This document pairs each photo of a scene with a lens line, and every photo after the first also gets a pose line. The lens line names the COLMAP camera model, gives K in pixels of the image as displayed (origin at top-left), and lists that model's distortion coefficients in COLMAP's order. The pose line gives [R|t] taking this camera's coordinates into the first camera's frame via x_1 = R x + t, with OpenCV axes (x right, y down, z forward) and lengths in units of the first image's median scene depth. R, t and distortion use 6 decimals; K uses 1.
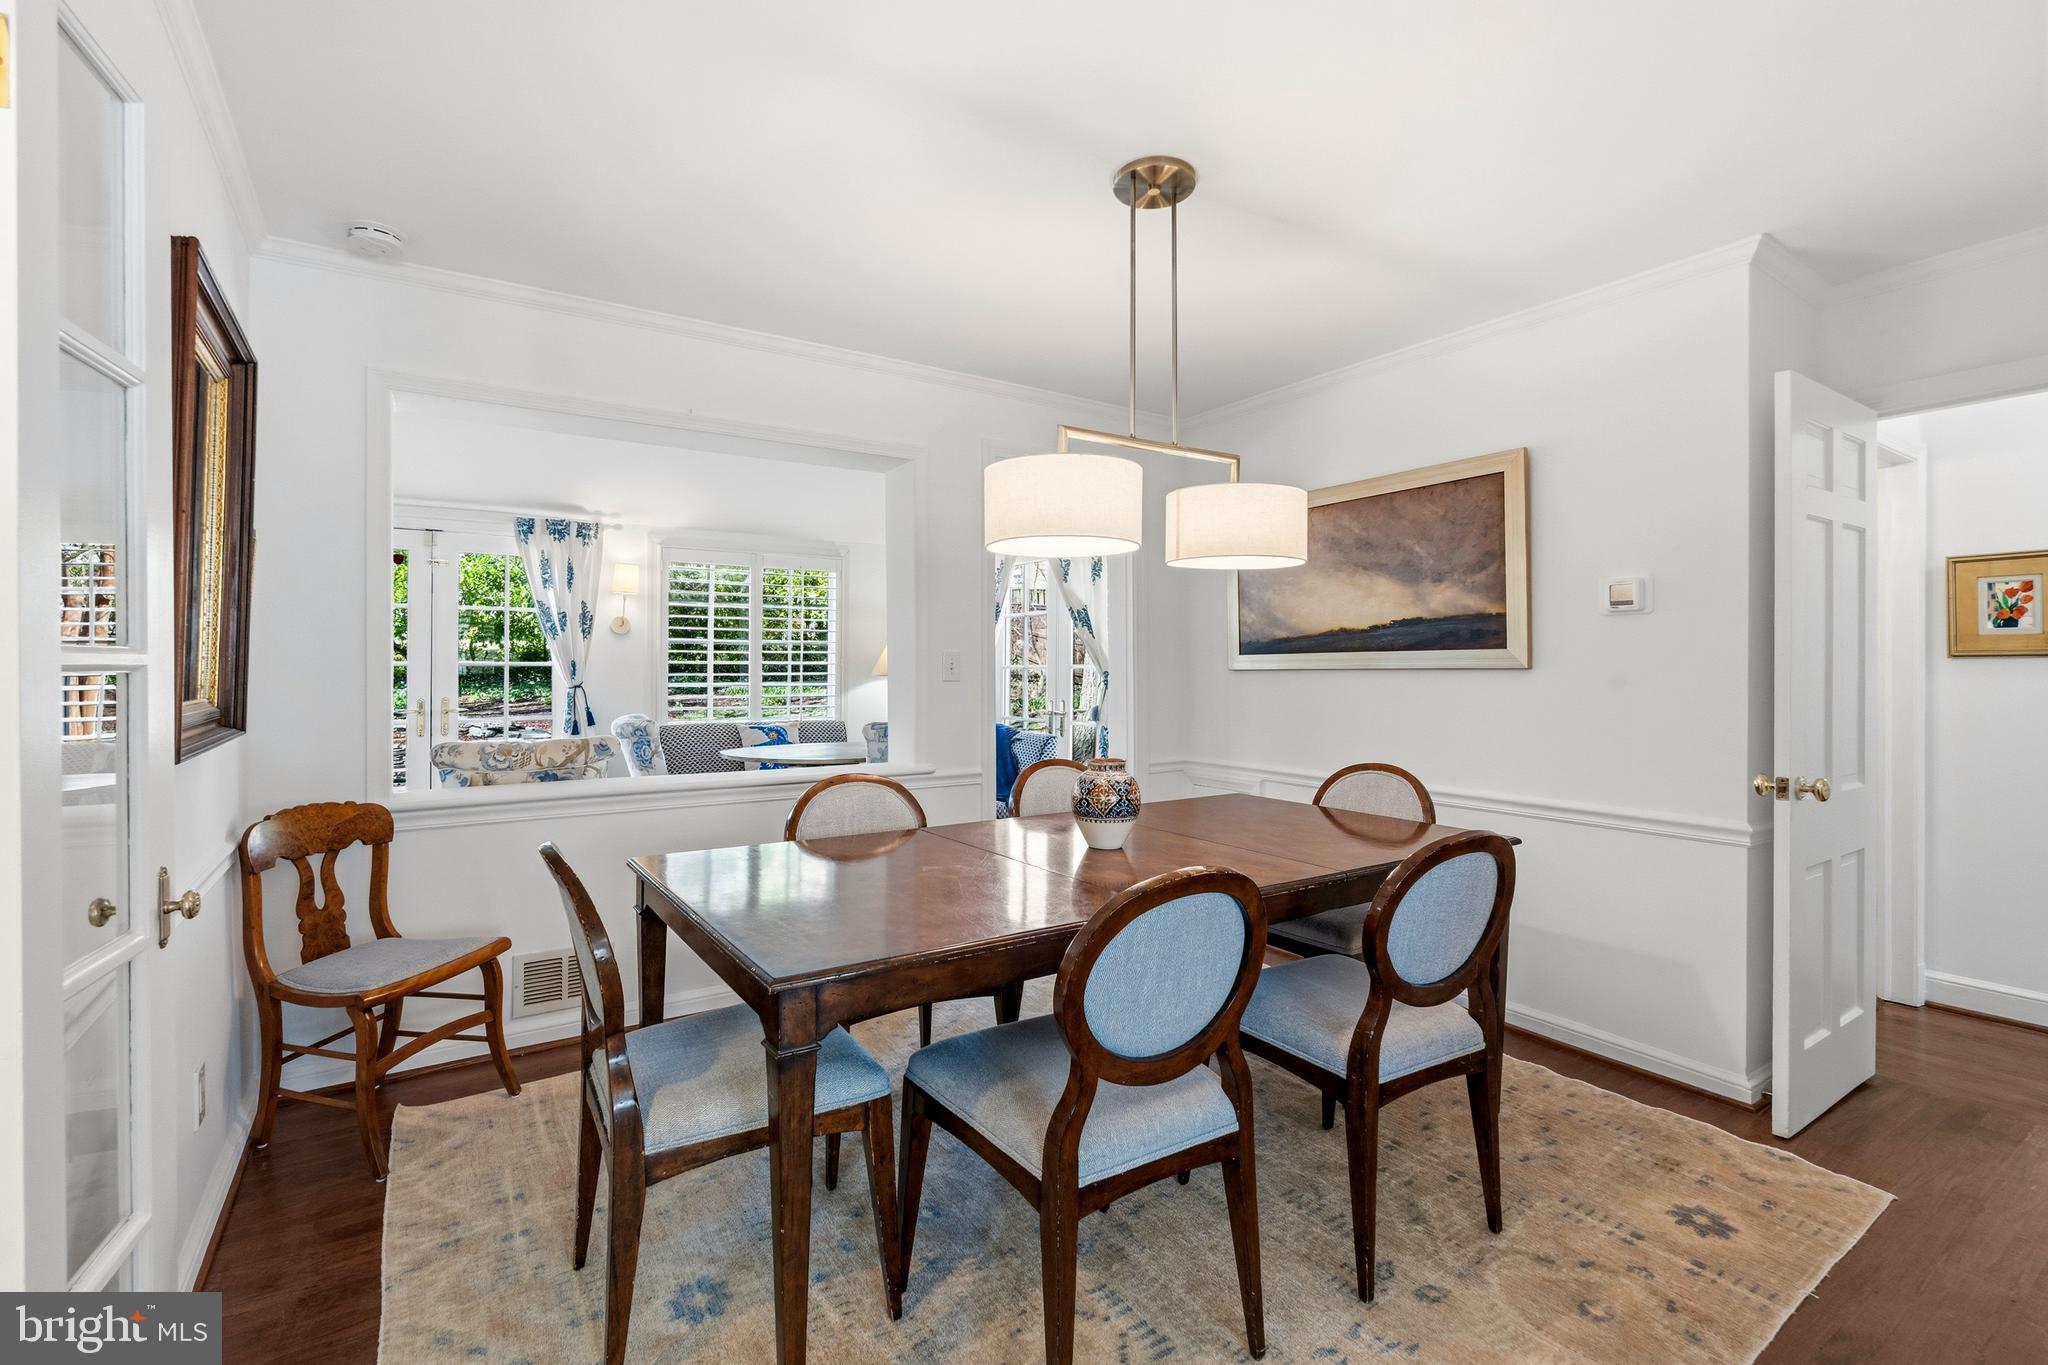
lens RADIAL K [[904.7, 0, 1014.3], [0, 904.7, 667.0], [0, 0, 1]] dist [-0.001298, 0.000041]
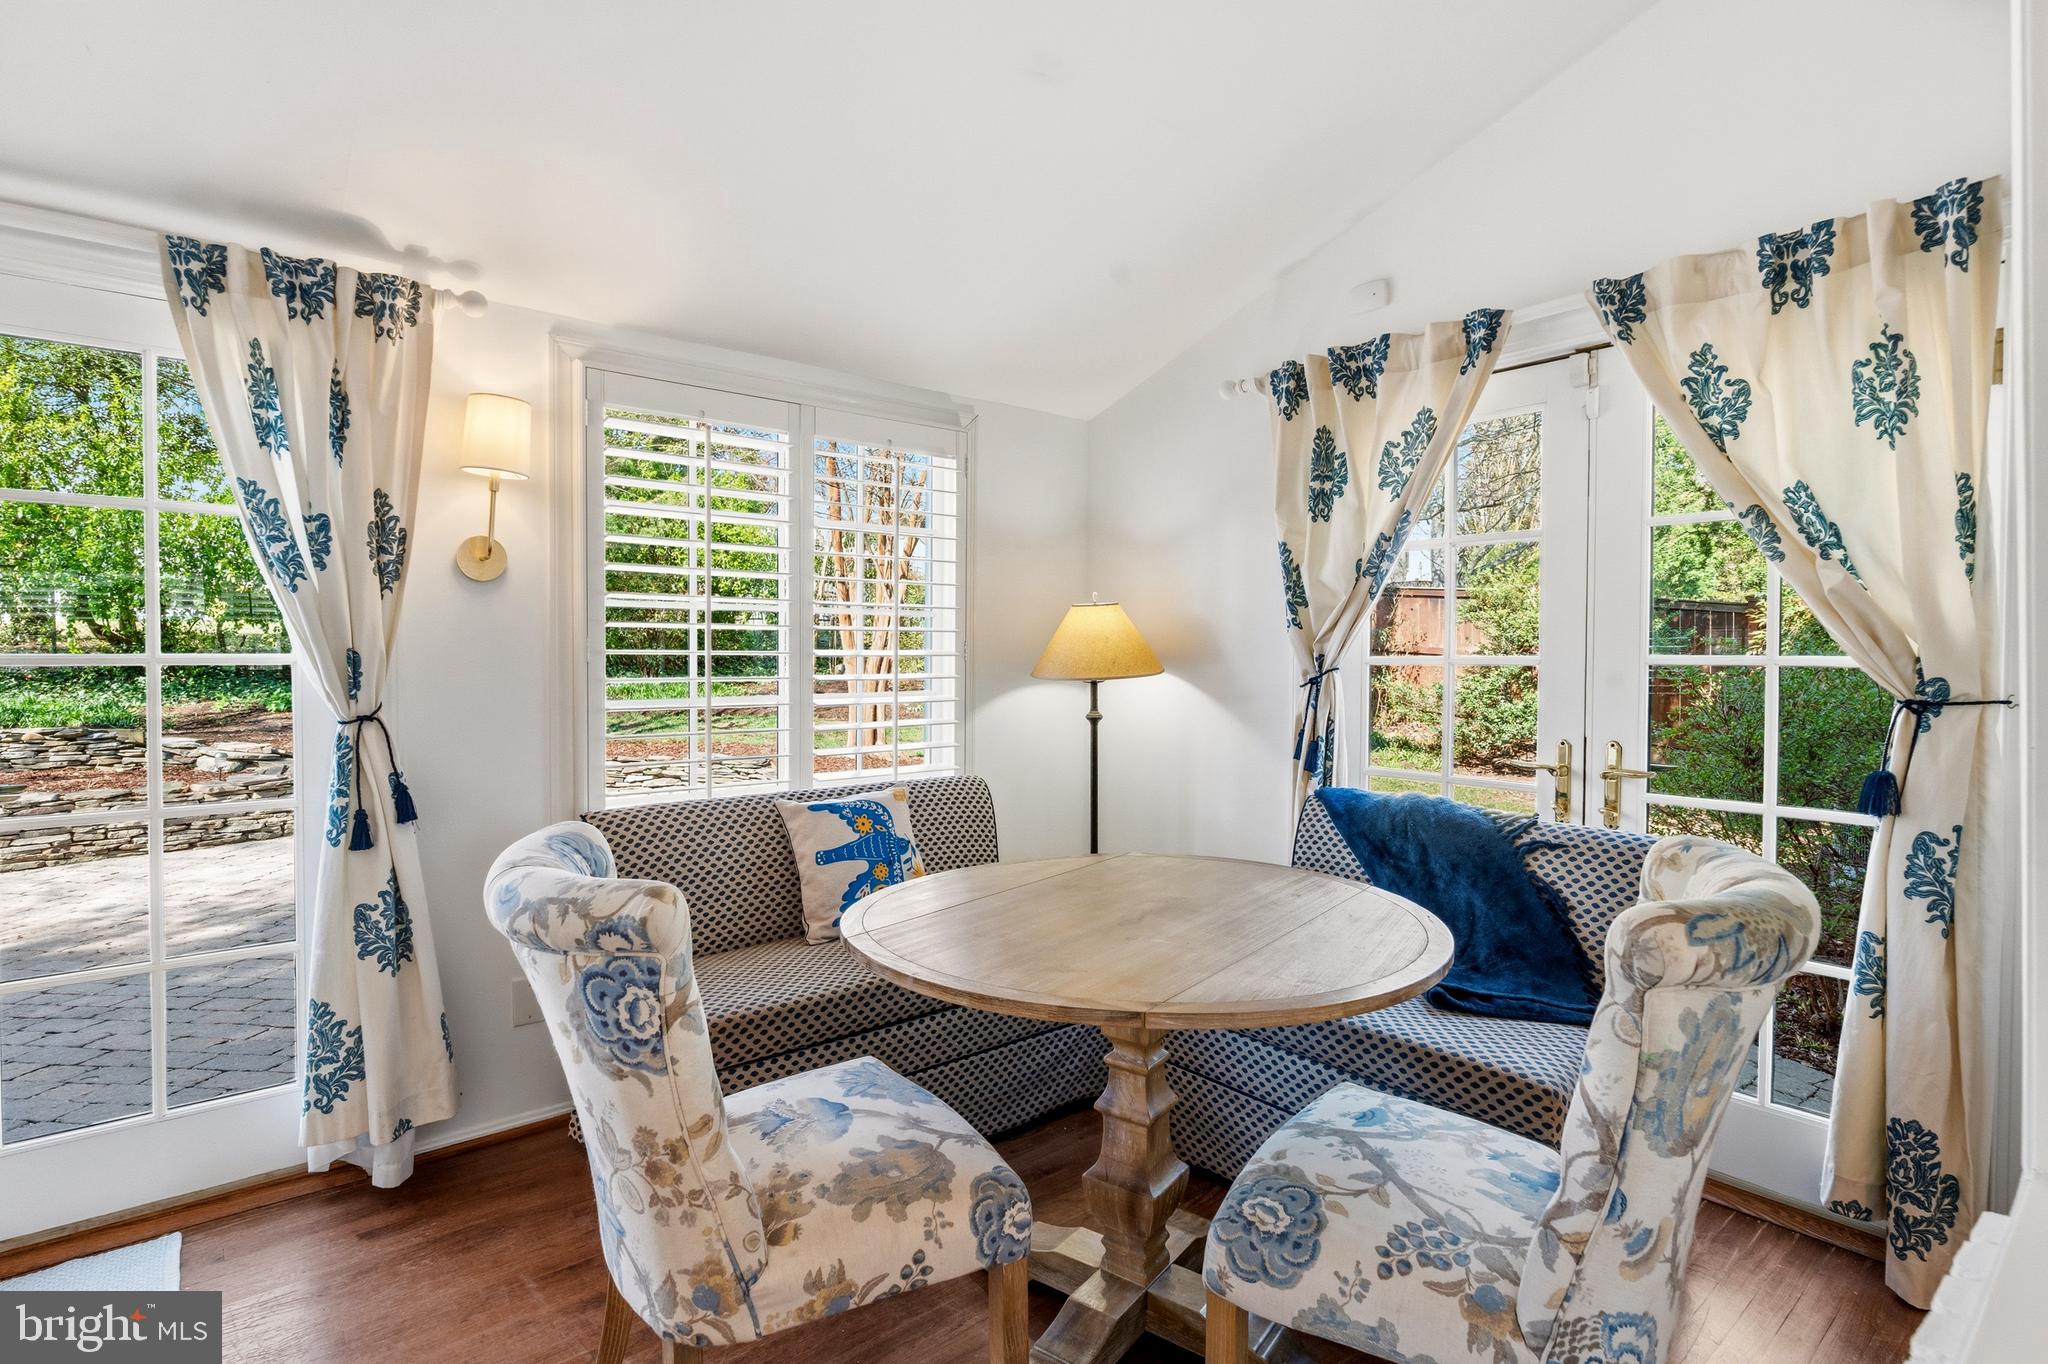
lens RADIAL K [[1007.6, 0, 1020.2], [0, 1007.6, 674.5], [0, 0, 1]] dist [0.001114, 0.000561]
pose [[0.994066, -0.005514, 0.108639, -0.260367], [0.003335, 0.999790, 0.020233, -0.004043], [-0.108728, -0.019751, 0.993875, 0.558955]]
